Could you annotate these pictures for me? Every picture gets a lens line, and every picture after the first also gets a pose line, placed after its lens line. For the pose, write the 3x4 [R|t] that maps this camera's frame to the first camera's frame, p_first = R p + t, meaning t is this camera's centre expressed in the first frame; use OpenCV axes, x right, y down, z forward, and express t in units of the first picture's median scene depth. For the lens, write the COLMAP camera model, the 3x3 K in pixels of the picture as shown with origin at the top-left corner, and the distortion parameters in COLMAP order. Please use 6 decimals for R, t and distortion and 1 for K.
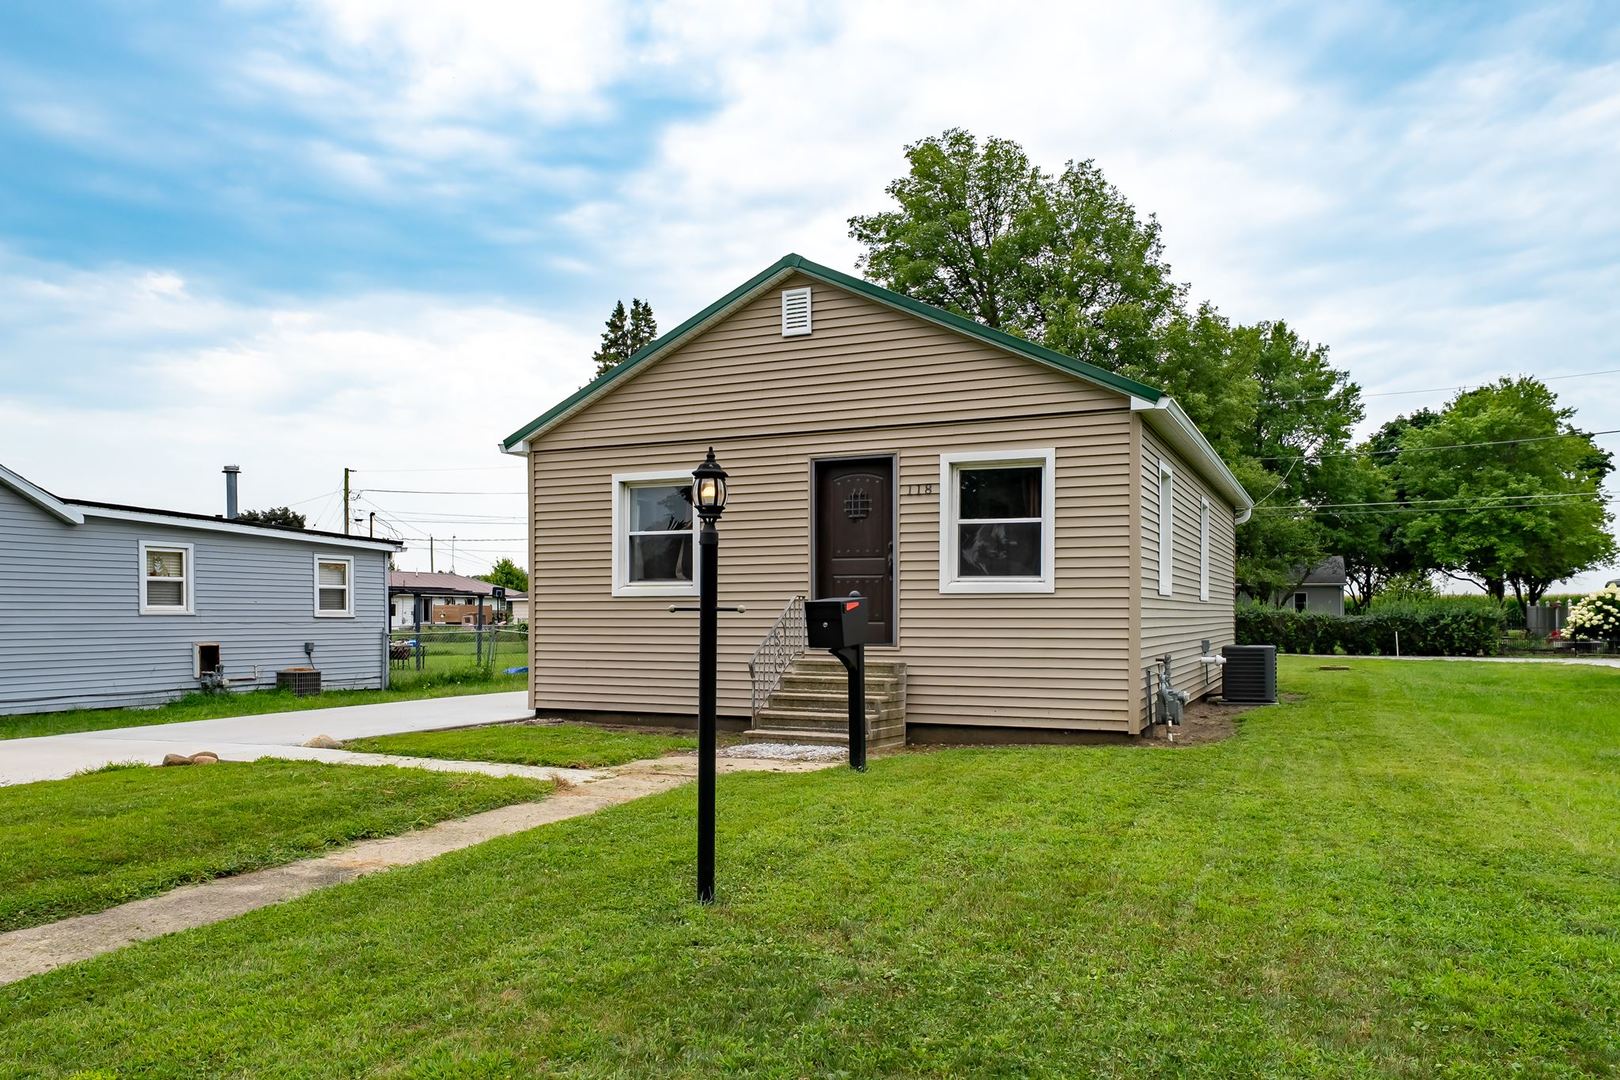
lens RADIAL K [[1159.9, 0, 788.3], [0, 1159.9, 626.3], [0, 0, 1]] dist [0.011758, 0.005362]
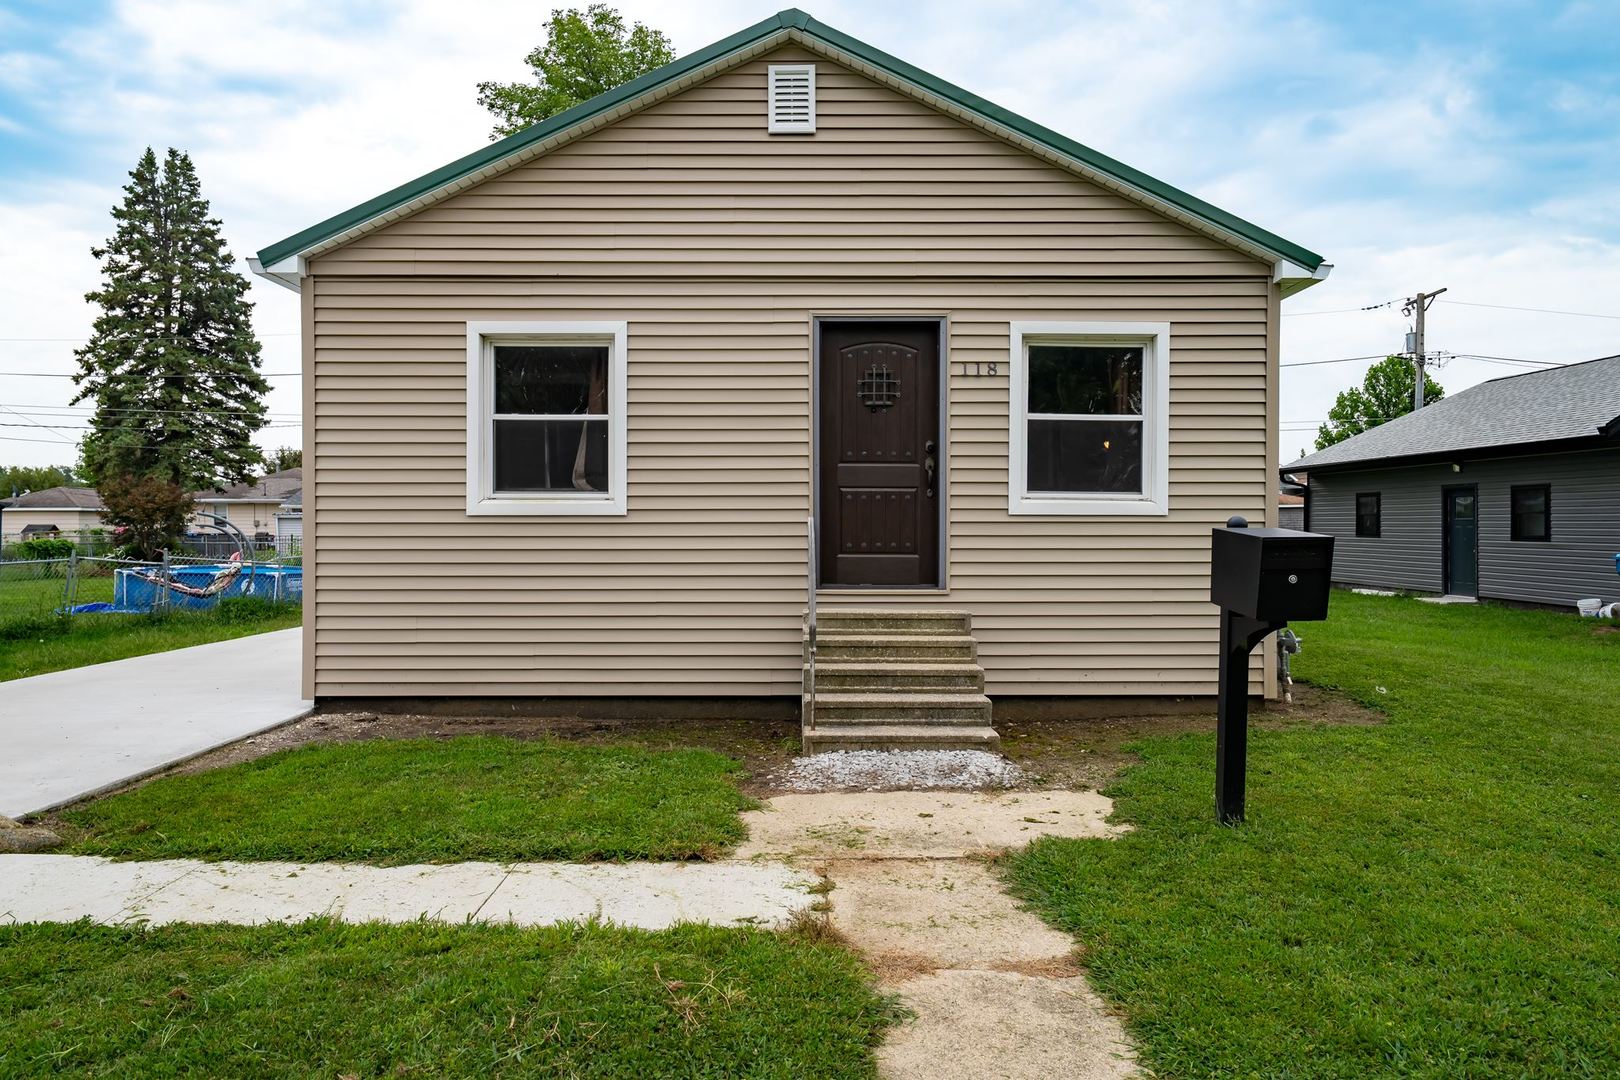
lens RADIAL K [[1114.6, 0, 796.2], [0, 1114.6, 542.0], [0, 0, 1]] dist [0.000062, 0.007658]
pose [[0.905877, -0.003703, 0.423525, -0.245379], [0.004051, 0.999992, 0.000079, -0.010536], [-0.423522, 0.001644, 0.905884, 0.374418]]
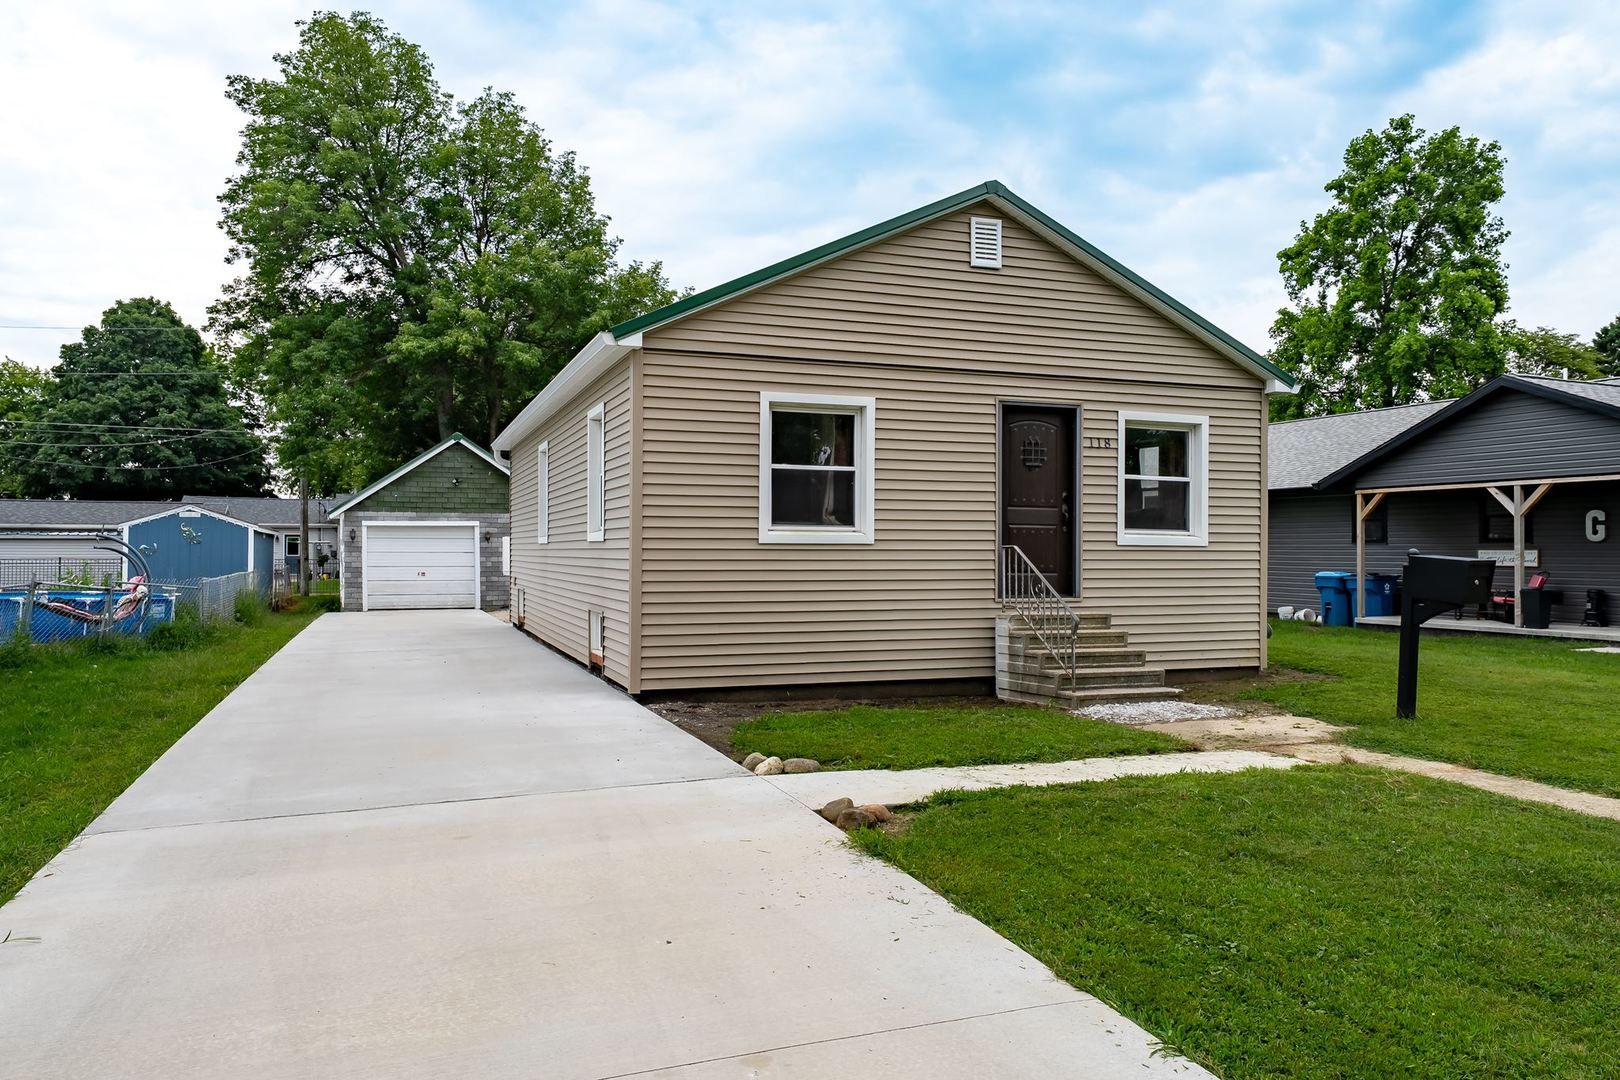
lens RADIAL K [[1159.9, 0, 777.7], [0, 1159.9, 545.9], [0, 0, 1]] dist [0.011758, 0.005362]
pose [[0.702202, 0.008478, 0.711927, -0.710910], [0.005889, 0.999826, -0.017714, -0.009735], [-0.711953, 0.016631, 0.702030, 0.427338]]
